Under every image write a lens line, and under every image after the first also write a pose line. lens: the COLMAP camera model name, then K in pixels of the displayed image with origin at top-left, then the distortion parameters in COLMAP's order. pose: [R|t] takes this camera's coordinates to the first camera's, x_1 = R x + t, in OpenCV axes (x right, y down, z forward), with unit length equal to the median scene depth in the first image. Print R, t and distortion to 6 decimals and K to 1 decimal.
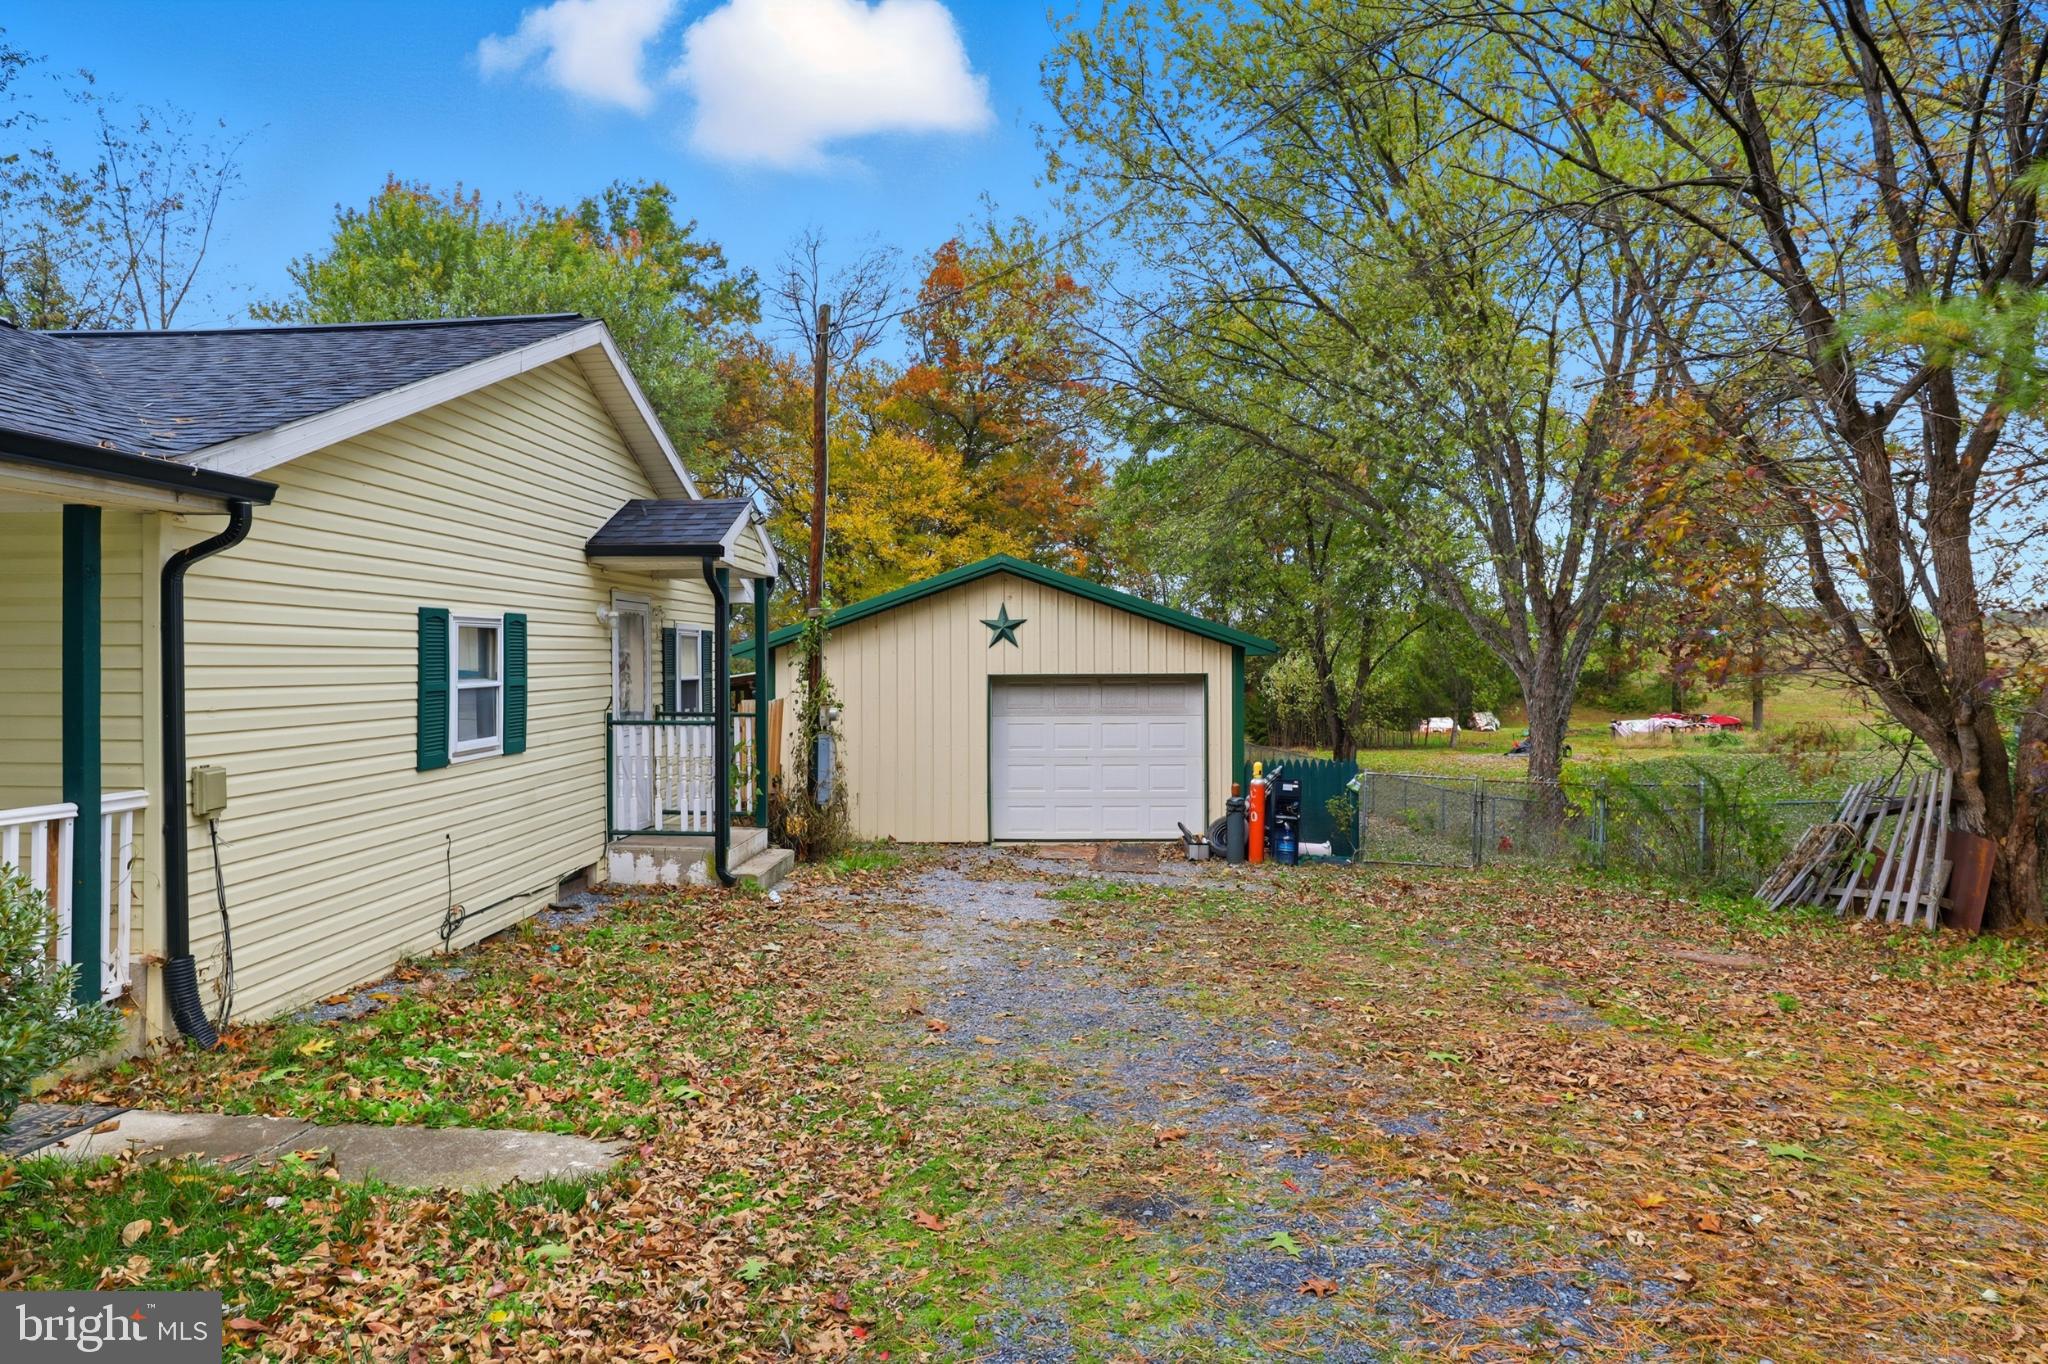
lens RADIAL K [[1173.8, 0, 1020.4], [0, 1173.8, 624.7], [0, 0, 1]] dist [-0.048752, 0.001393]
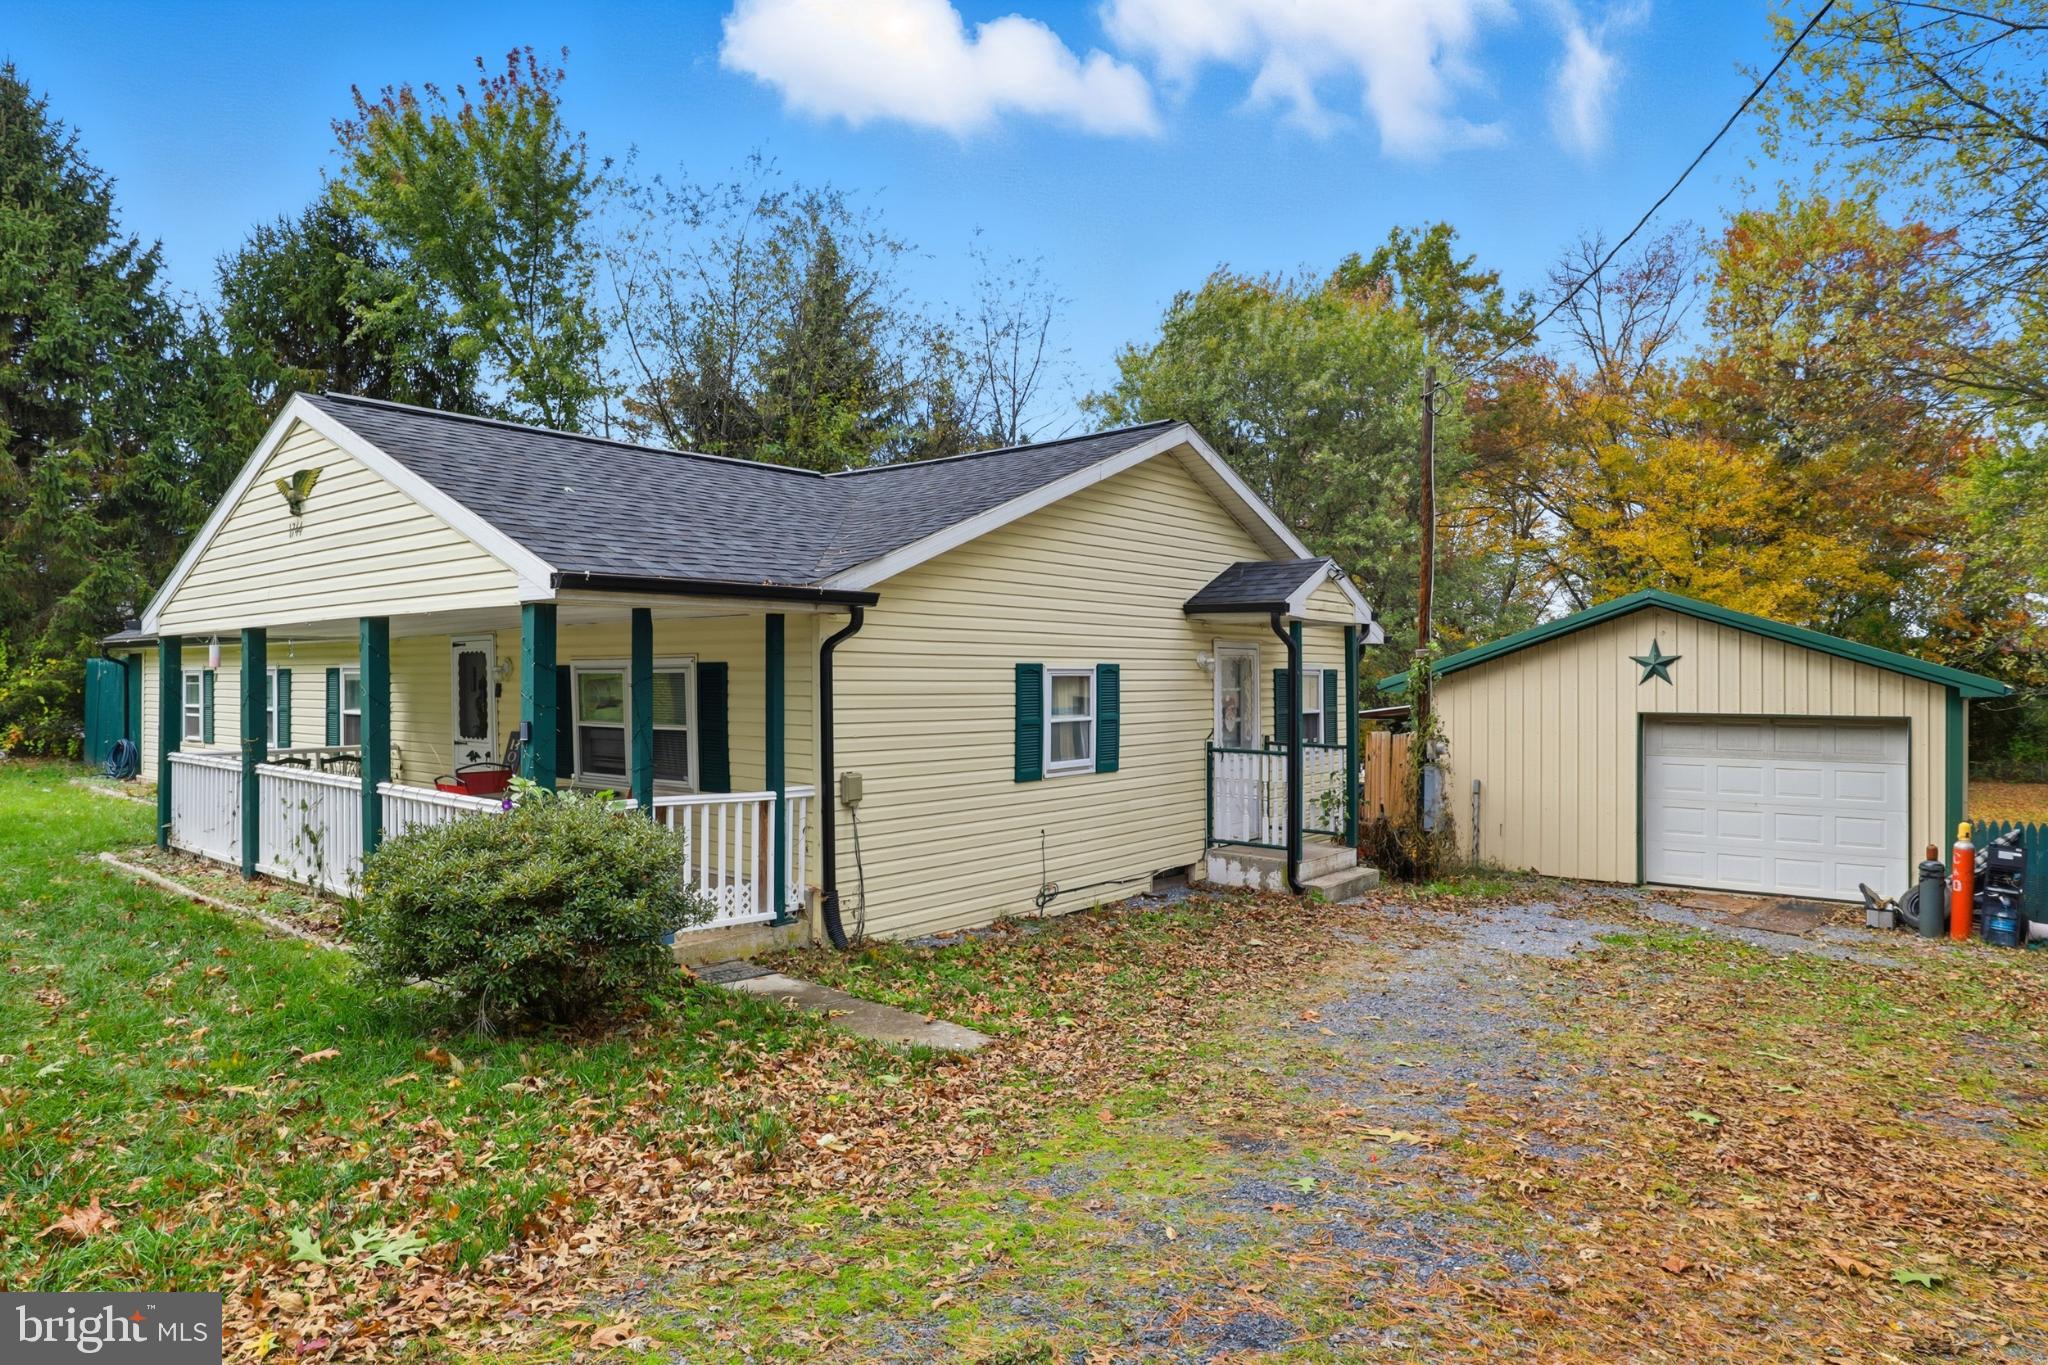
lens RADIAL K [[1056.3, 0, 1015.6], [0, 1056.3, 670.6], [0, 0, 1]] dist [-0.035997, 0.001969]
pose [[0.832323, 0.000598, -0.554291, 0.103524], [0.004935, 0.999952, 0.008489, -0.010028], [0.554269, -0.009801, 0.832280, -0.027789]]
